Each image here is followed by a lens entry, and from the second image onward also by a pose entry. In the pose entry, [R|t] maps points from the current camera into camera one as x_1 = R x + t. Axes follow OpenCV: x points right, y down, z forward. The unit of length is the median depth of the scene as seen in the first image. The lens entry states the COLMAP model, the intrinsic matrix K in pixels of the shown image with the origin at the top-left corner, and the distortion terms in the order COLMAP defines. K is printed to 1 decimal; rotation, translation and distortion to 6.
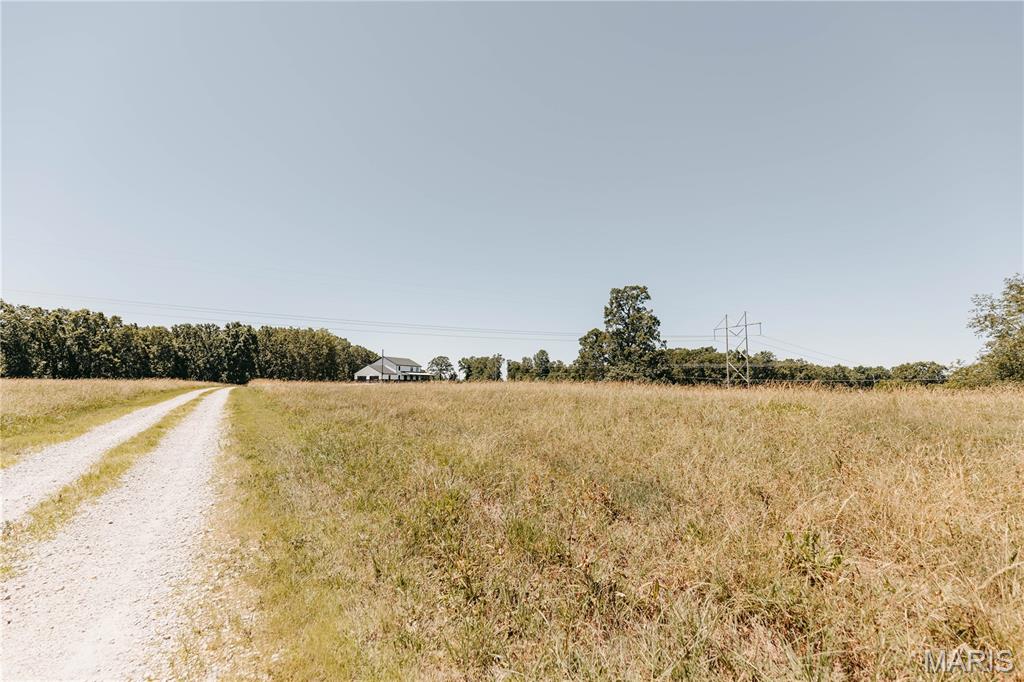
lens RADIAL K [[488.2, 0, 511.5], [0, 488.2, 345.9], [0, 0, 1]] dist [0.004258, -0.000261]
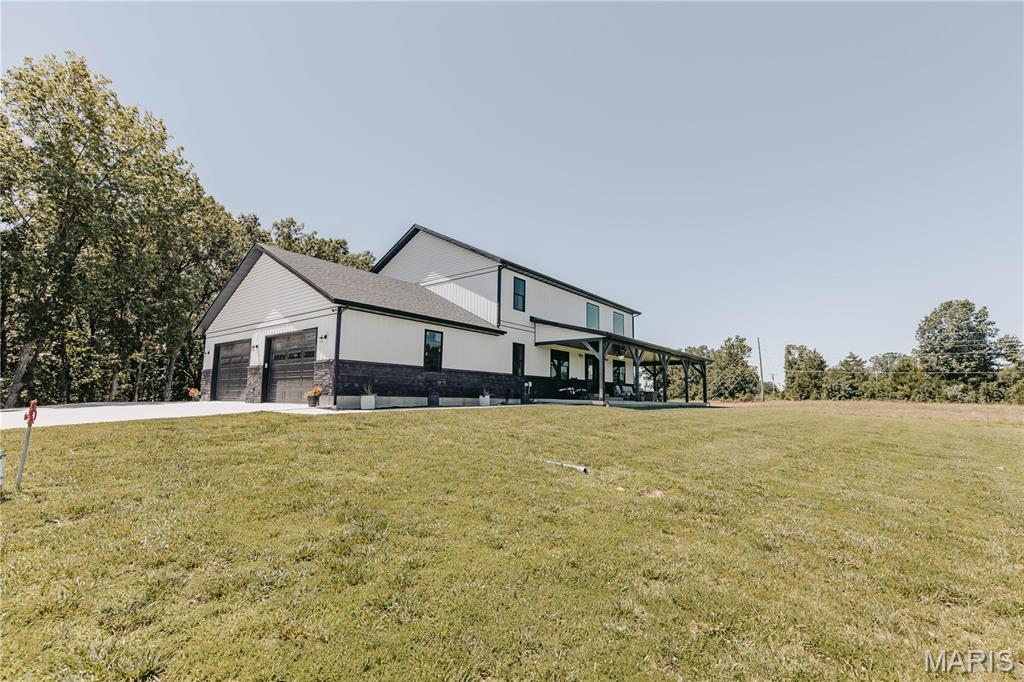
lens RADIAL K [[458.6, 0, 509.8], [0, 458.6, 338.9], [0, 0, 1]] dist [0.003360, 0.000214]
pose [[0.963584, -0.020783, -0.266599, -0.116317], [0.006690, 0.998537, -0.053663, 0.038567], [0.267324, 0.049926, 0.962313, 0.515687]]
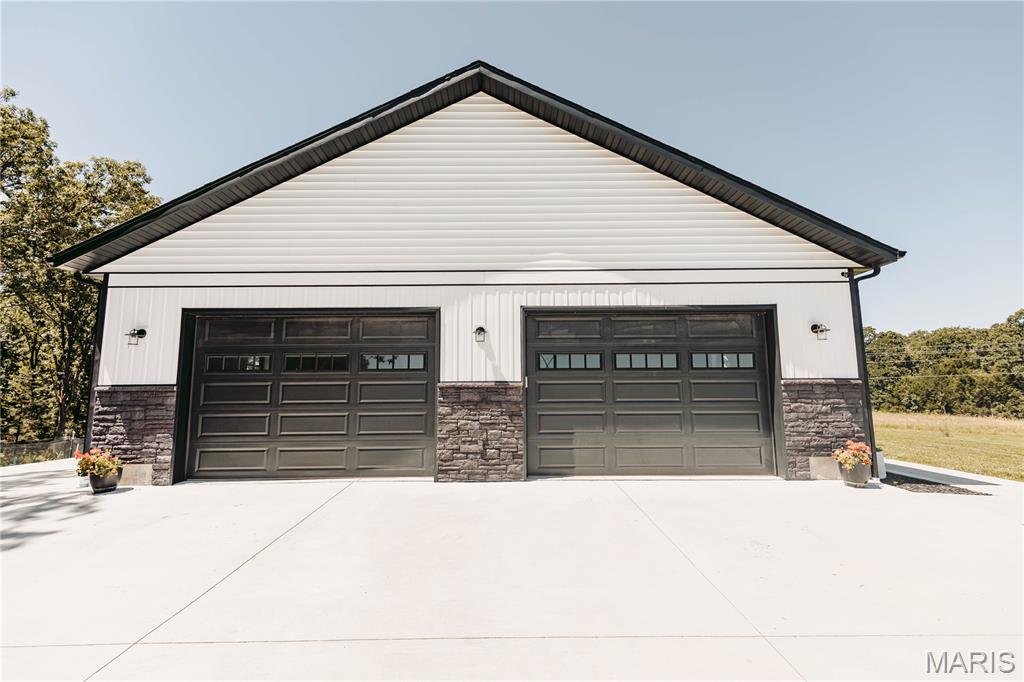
lens RADIAL K [[470.3, 0, 518.8], [0, 470.3, 345.0], [0, 0, 1]] dist [0.011295, -0.000784]
pose [[0.918189, 0.041721, 0.393939, -0.174246], [-0.024011, 0.998472, -0.049779, 0.037889], [-0.395413, 0.036248, 0.917788, 0.543741]]
